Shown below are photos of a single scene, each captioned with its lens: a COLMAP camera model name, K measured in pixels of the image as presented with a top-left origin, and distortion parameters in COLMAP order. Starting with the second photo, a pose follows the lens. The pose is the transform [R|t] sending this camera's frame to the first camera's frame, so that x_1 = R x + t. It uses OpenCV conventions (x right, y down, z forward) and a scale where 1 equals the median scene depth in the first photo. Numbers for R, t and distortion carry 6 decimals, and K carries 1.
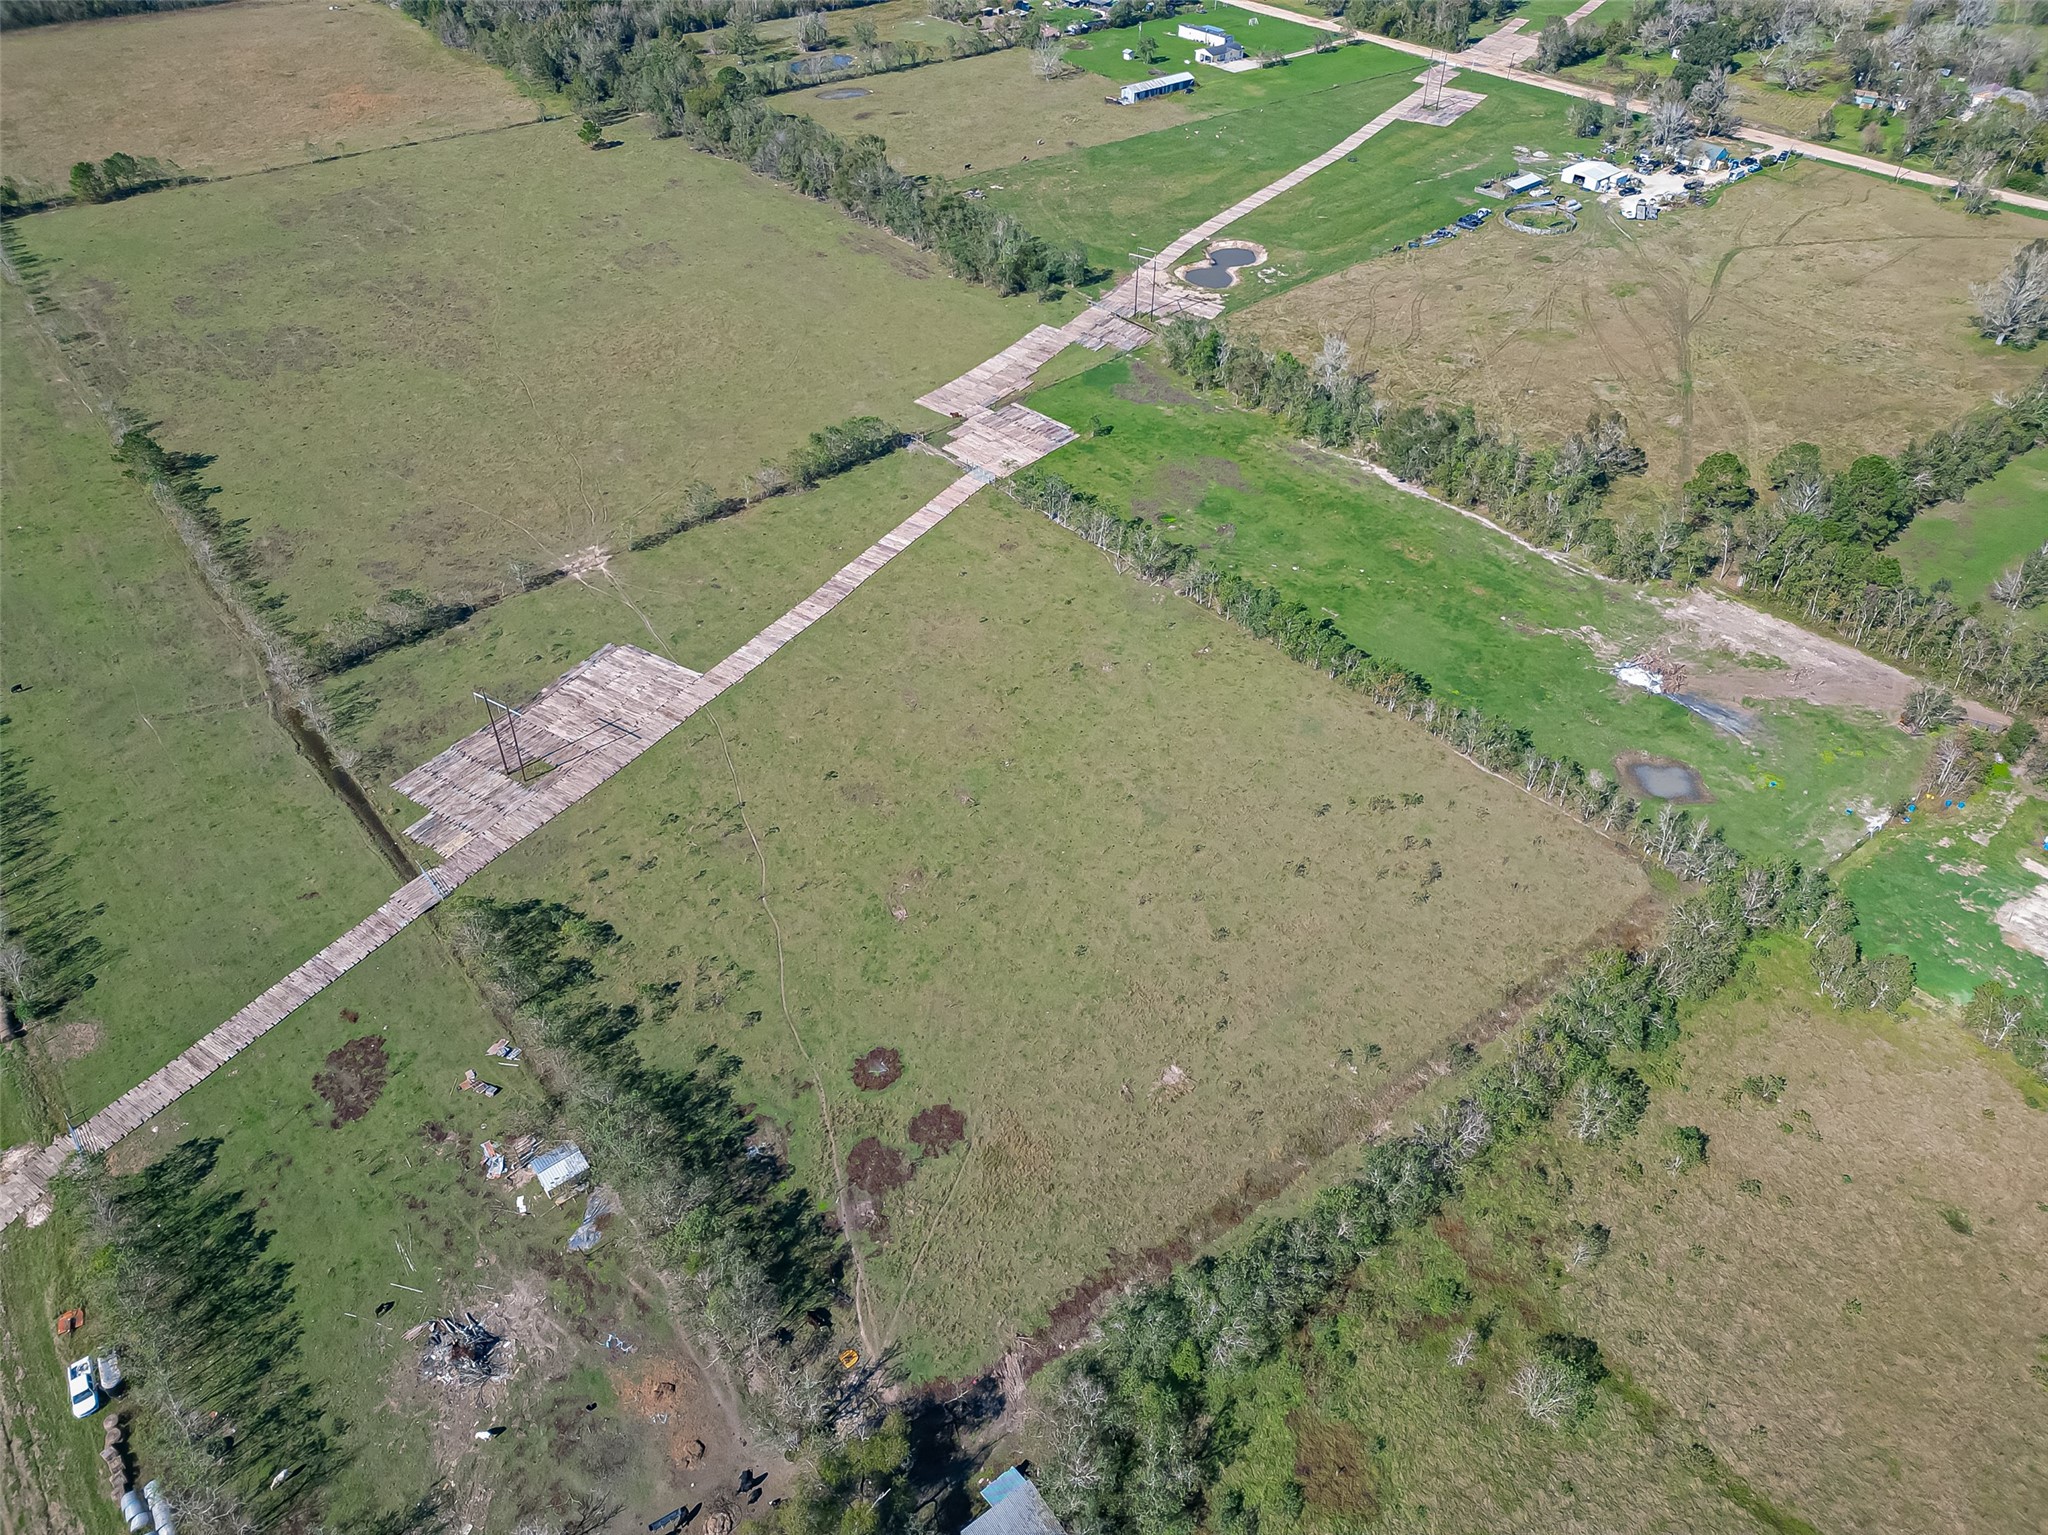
lens RADIAL K [[1423.8, 0, 1024.0], [0, 1423.8, 767.5], [0, 0, 1]] dist [0.077755, -0.072119]
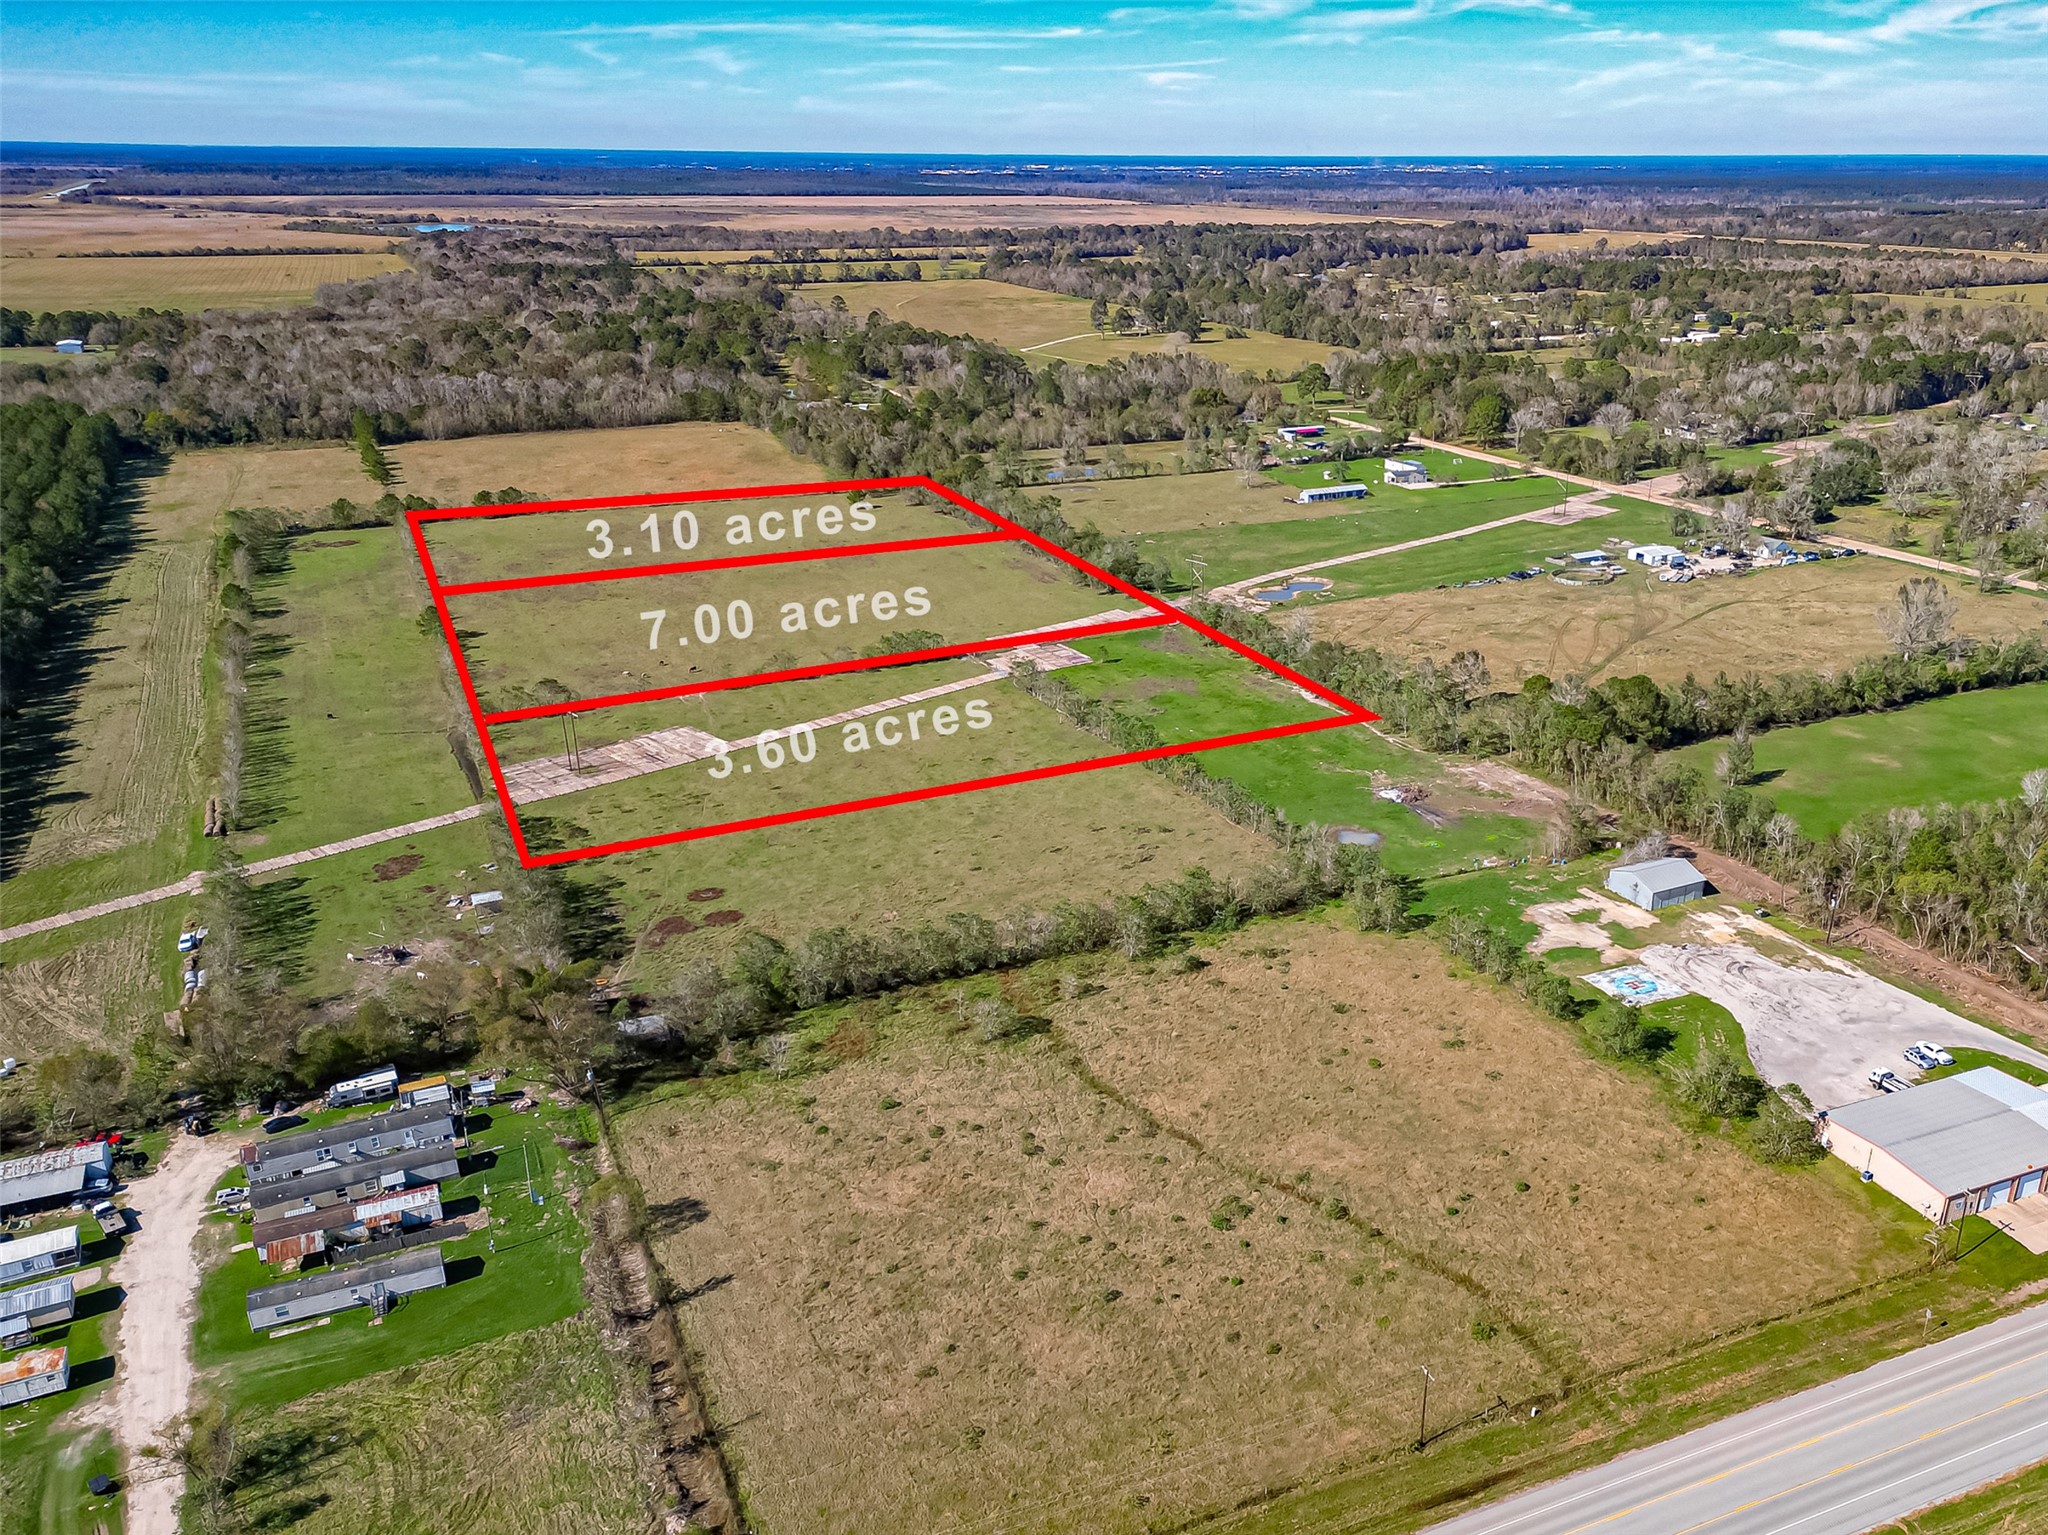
lens RADIAL K [[1648.0, 0, 1182.4], [0, 1648.0, 880.7], [0, 0, 1]] dist [0.081974, -0.079000]
pose [[0.977179, 0.079656, -0.196915, 0.647228], [-0.132589, 0.952987, -0.272463, 0.534888], [0.165954, 0.292354, 0.941801, -0.508643]]
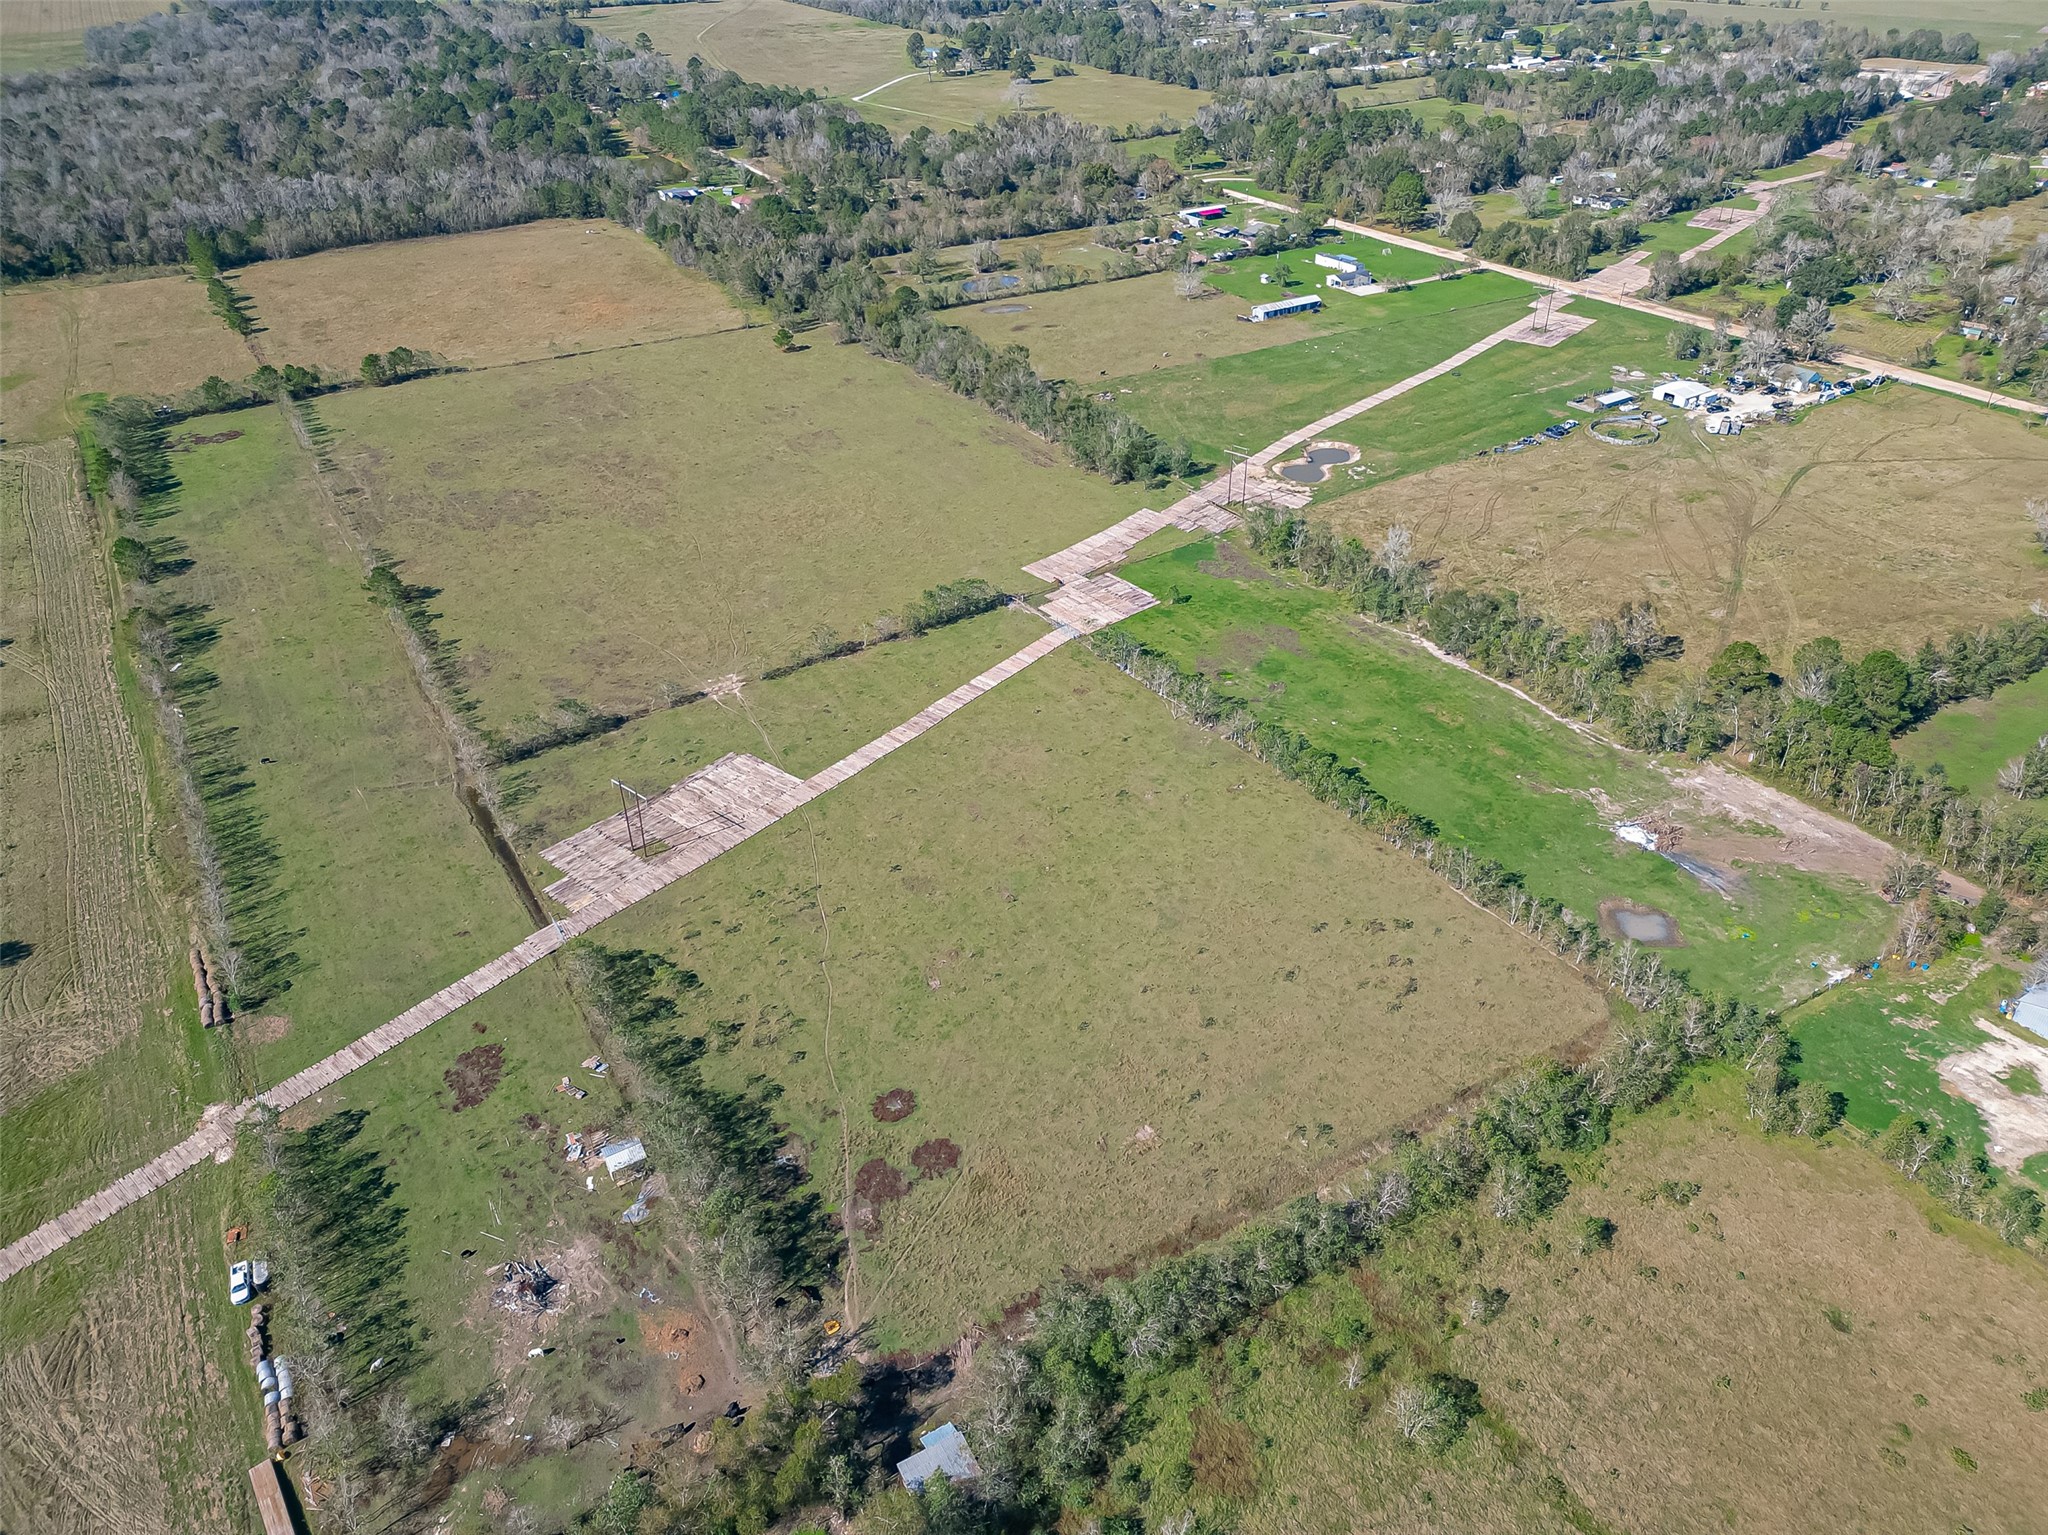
lens RADIAL K [[1423.8, 0, 1024.0], [0, 1423.8, 767.5], [0, 0, 1]] dist [0.077755, -0.072119]
pose [[0.990943, 0.057210, -0.121485, 0.114806], [-0.071708, 0.990358, -0.118531, 0.058755], [0.113533, 0.126169, 0.985491, -0.162703]]
